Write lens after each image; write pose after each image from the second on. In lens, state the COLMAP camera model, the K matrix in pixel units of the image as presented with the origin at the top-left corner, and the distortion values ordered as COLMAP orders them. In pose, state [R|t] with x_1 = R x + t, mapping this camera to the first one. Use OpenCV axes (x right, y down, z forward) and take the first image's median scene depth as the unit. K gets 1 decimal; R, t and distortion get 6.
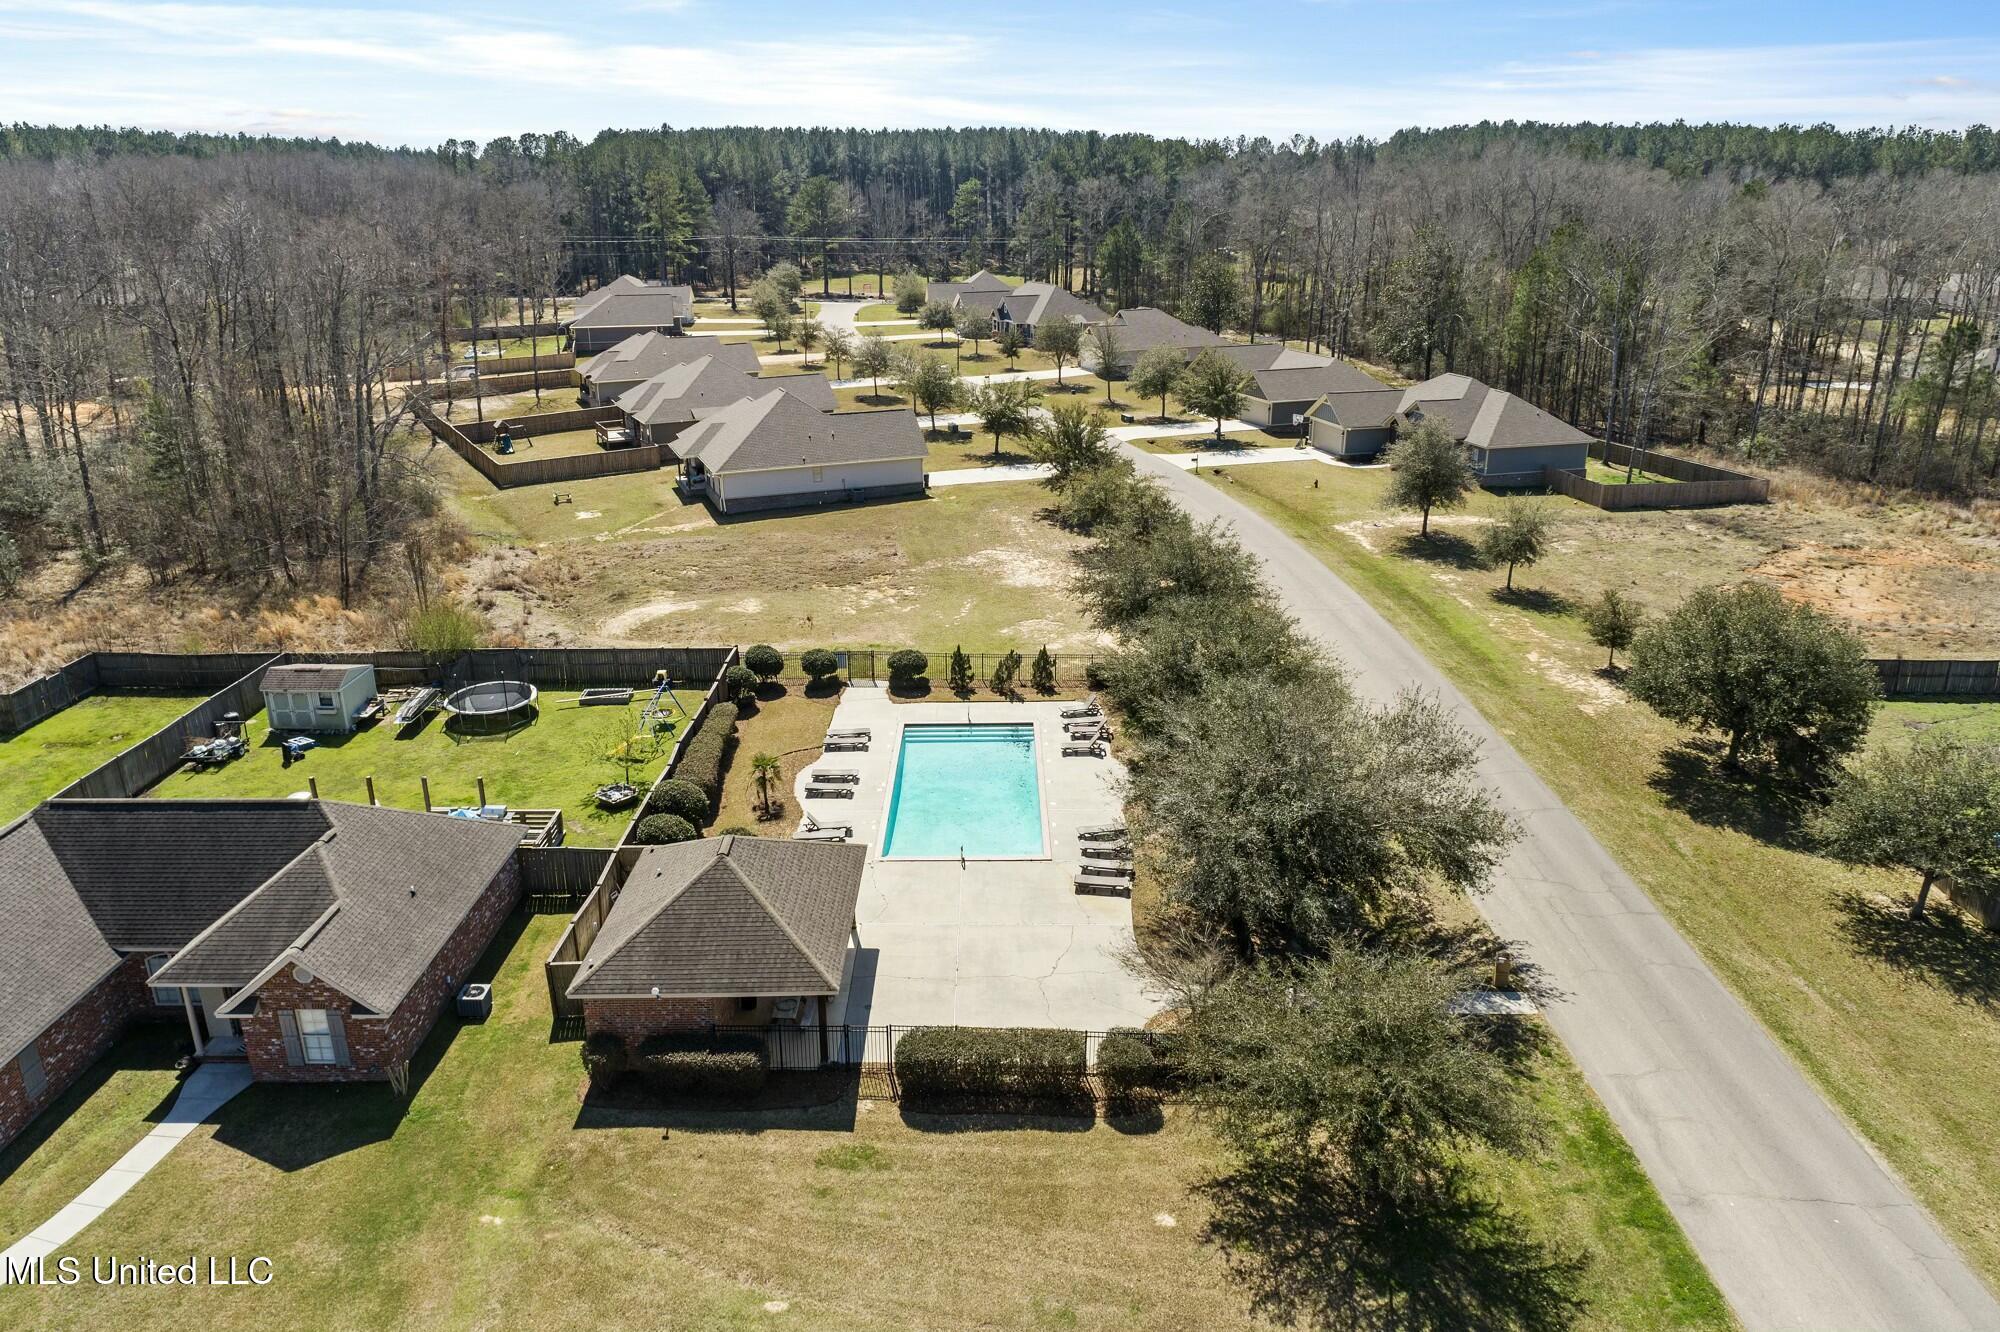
lens RADIAL K [[1350.4, 0, 1000.0], [0, 1350.4, 666.0], [0, 0, 1]] dist [0.000374, 0.003961]
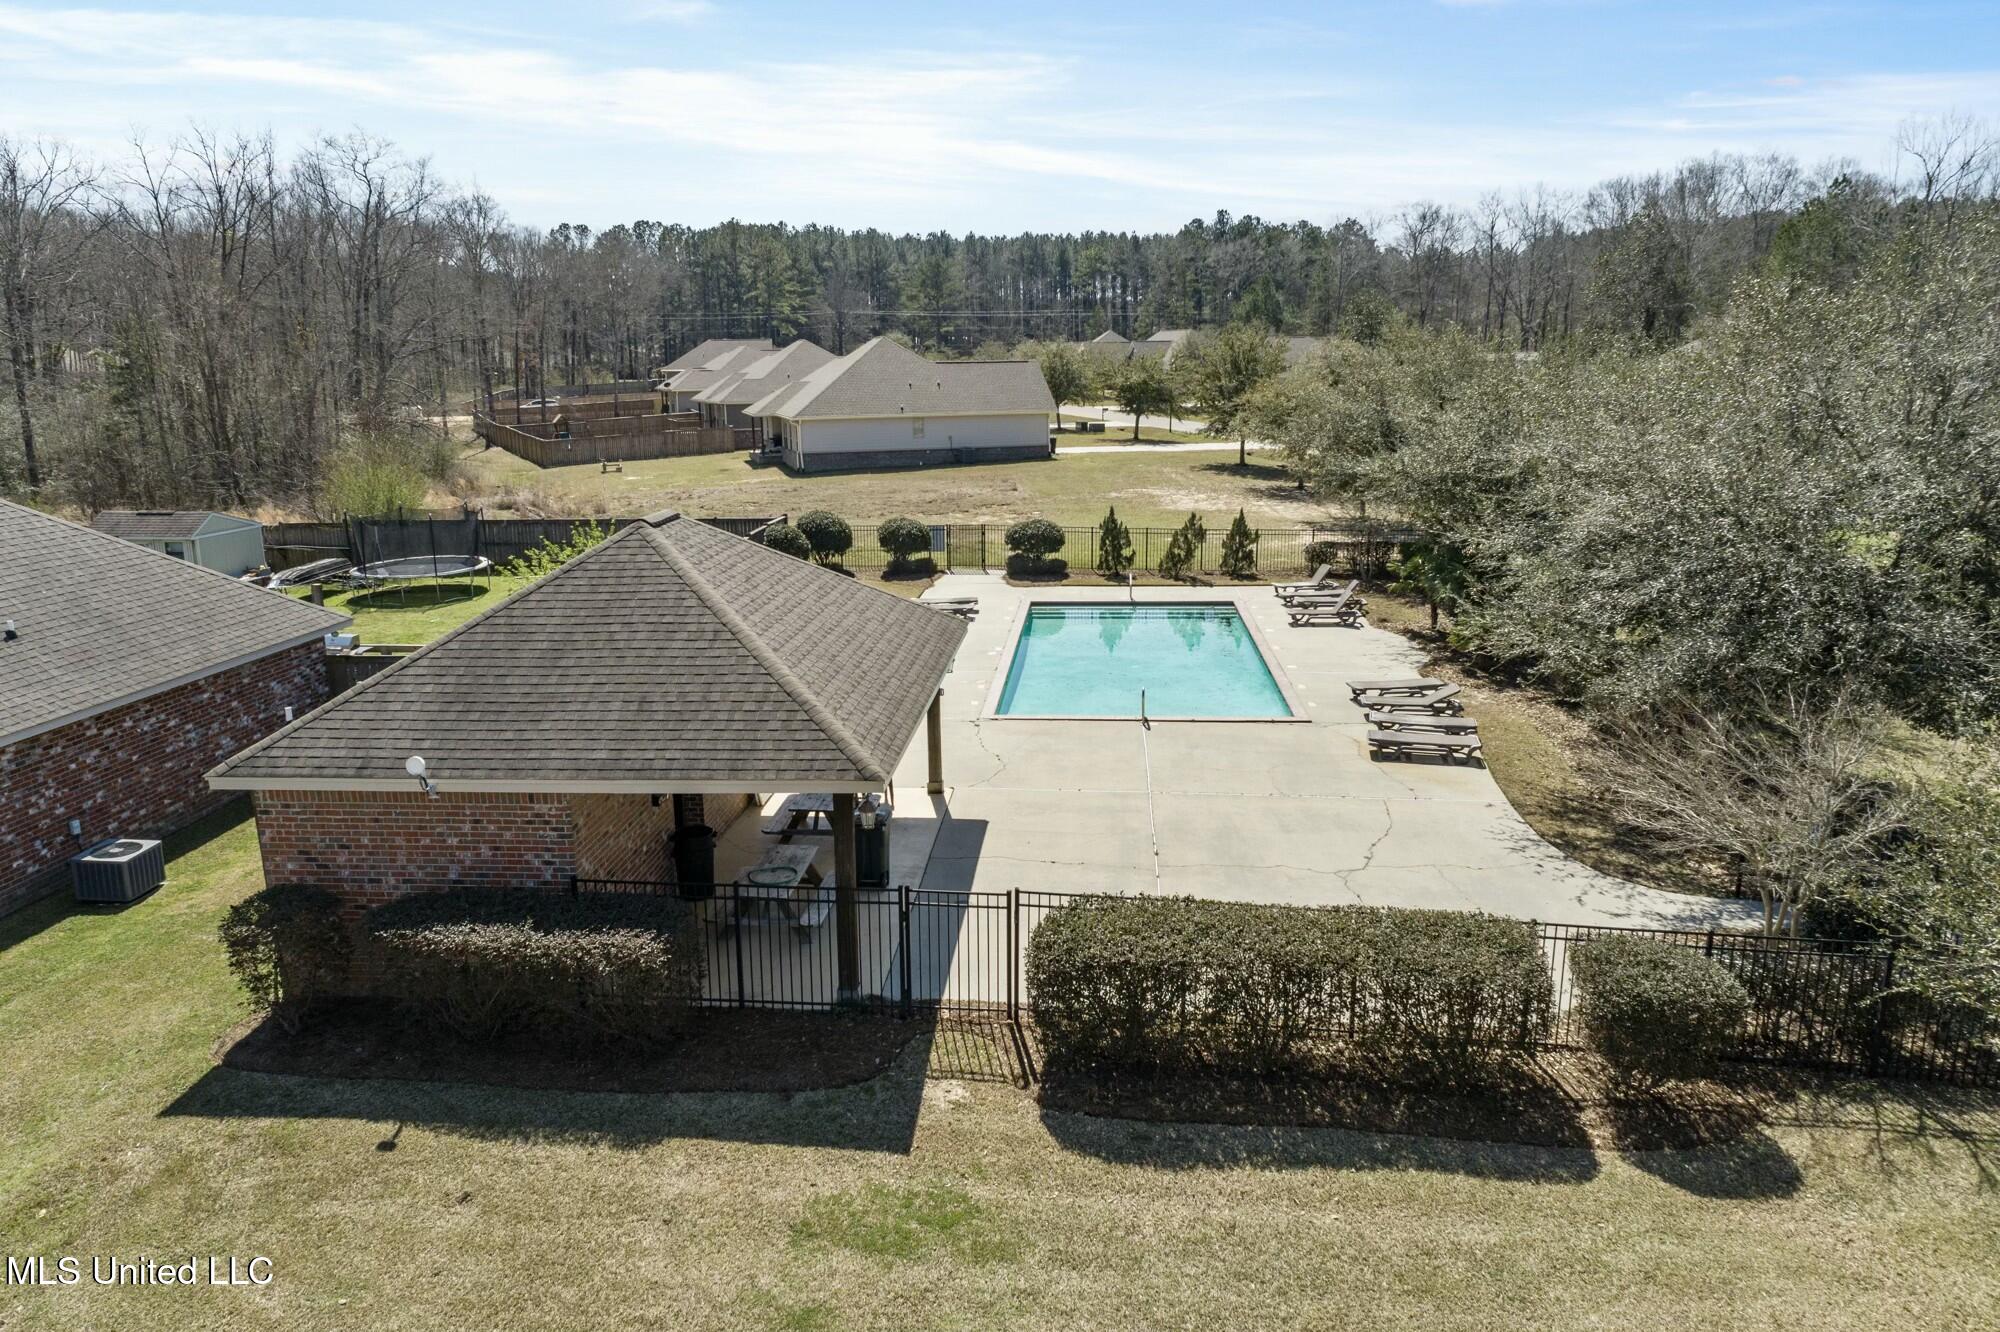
lens RADIAL K [[1350.4, 0, 1000.0], [0, 1350.4, 666.0], [0, 0, 1]] dist [0.000374, 0.003961]
pose [[0.996728, 0.010353, -0.080162, -0.055534], [-0.019691, 0.992986, -0.116584, 0.247272], [0.078392, 0.117781, 0.989940, 0.608504]]
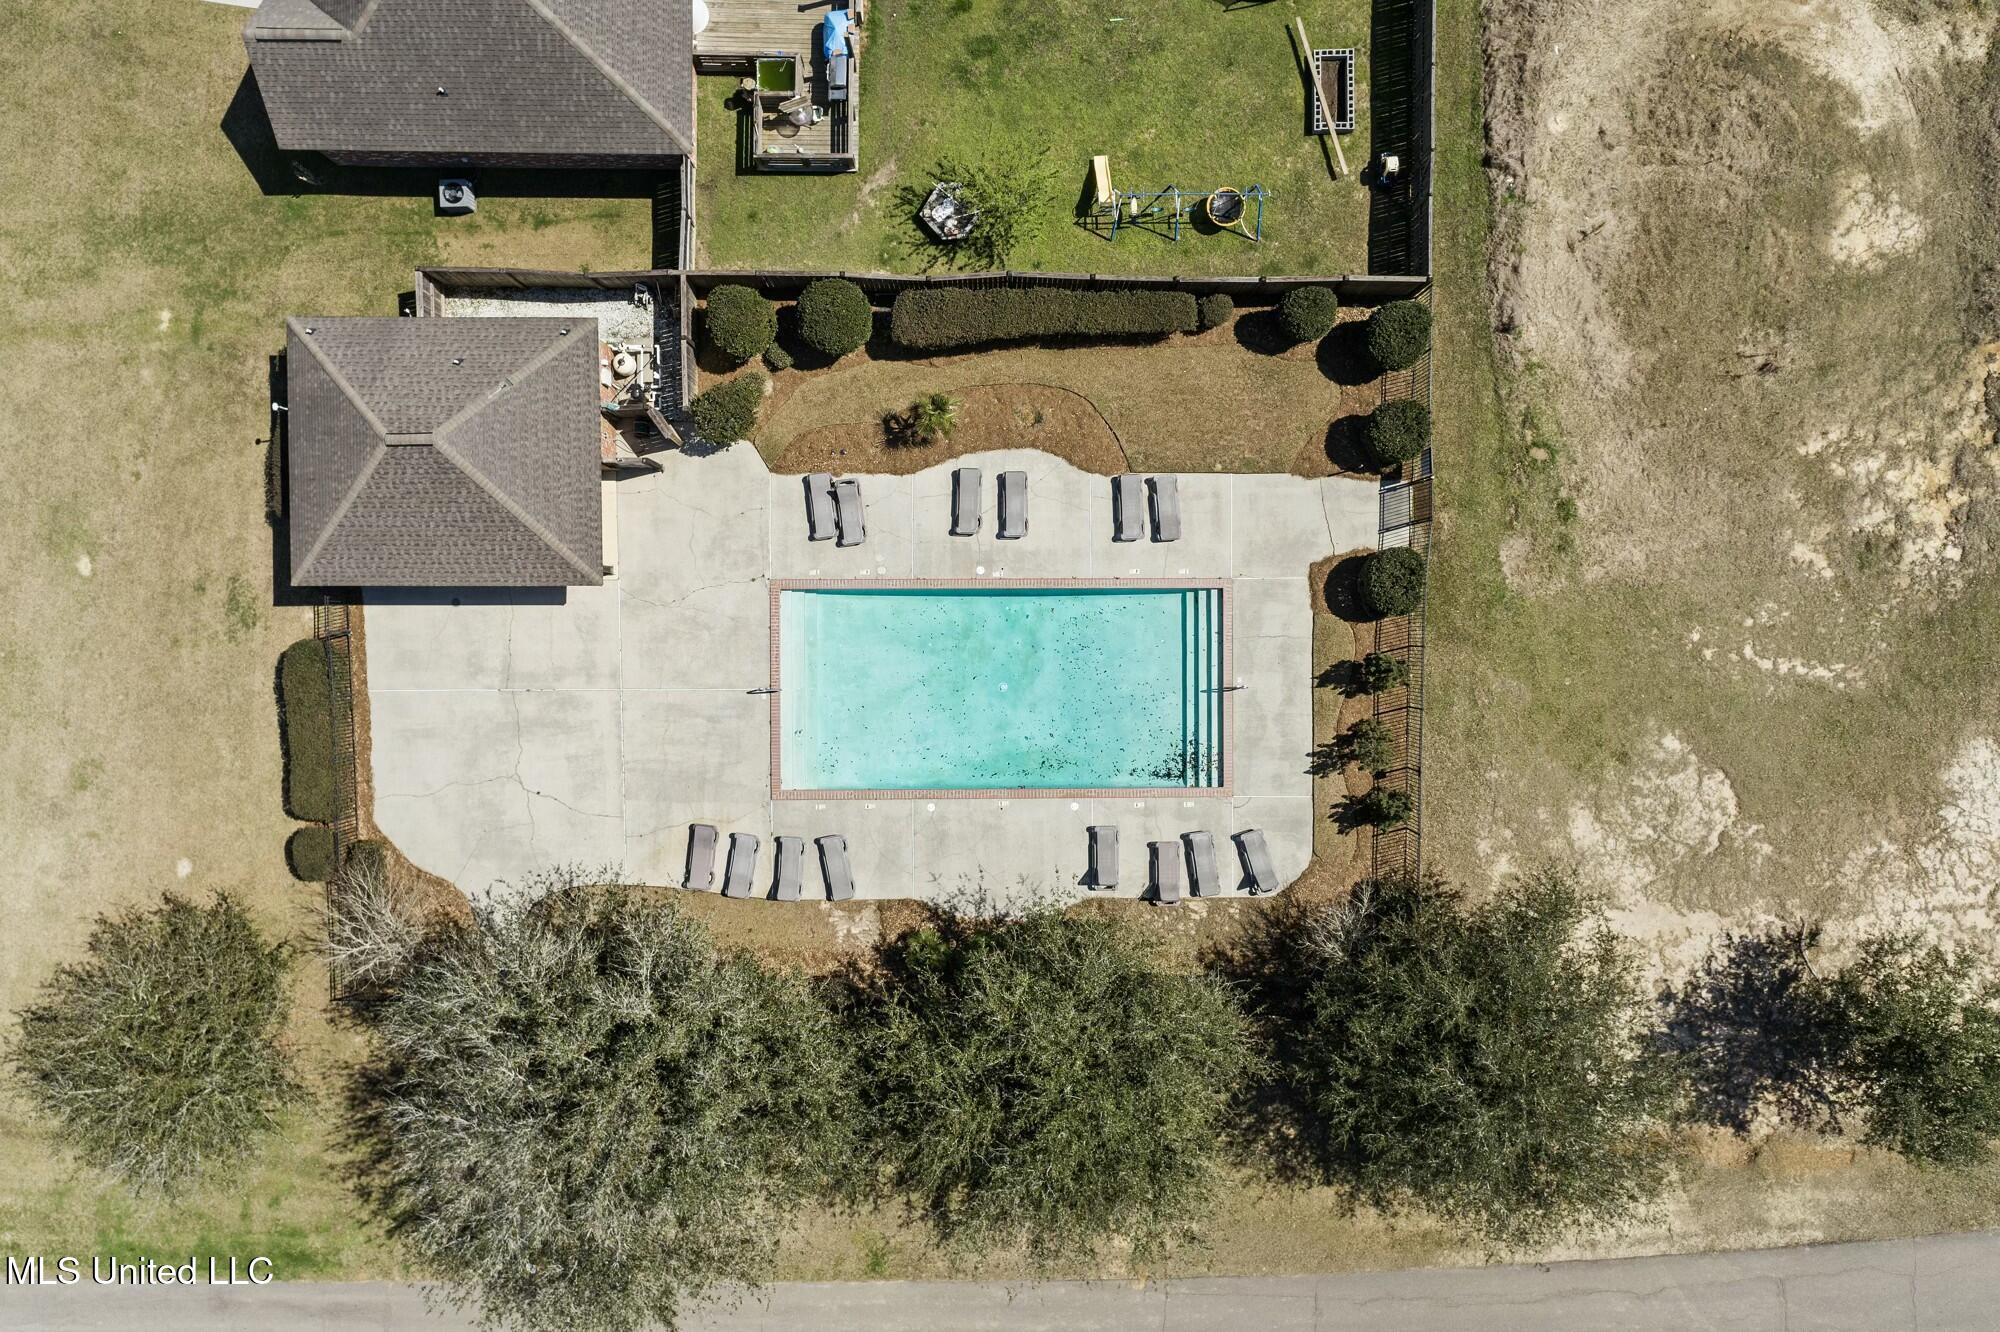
lens RADIAL K [[1350.4, 0, 1000.0], [0, 1350.4, 666.0], [0, 0, 1]] dist [0.000374, 0.003961]
pose [[-0.000444, 0.999824, 0.018735, -0.075930], [-0.334751, -0.017803, 0.942138, -0.881656], [0.942307, -0.005853, 0.334700, 1.139419]]
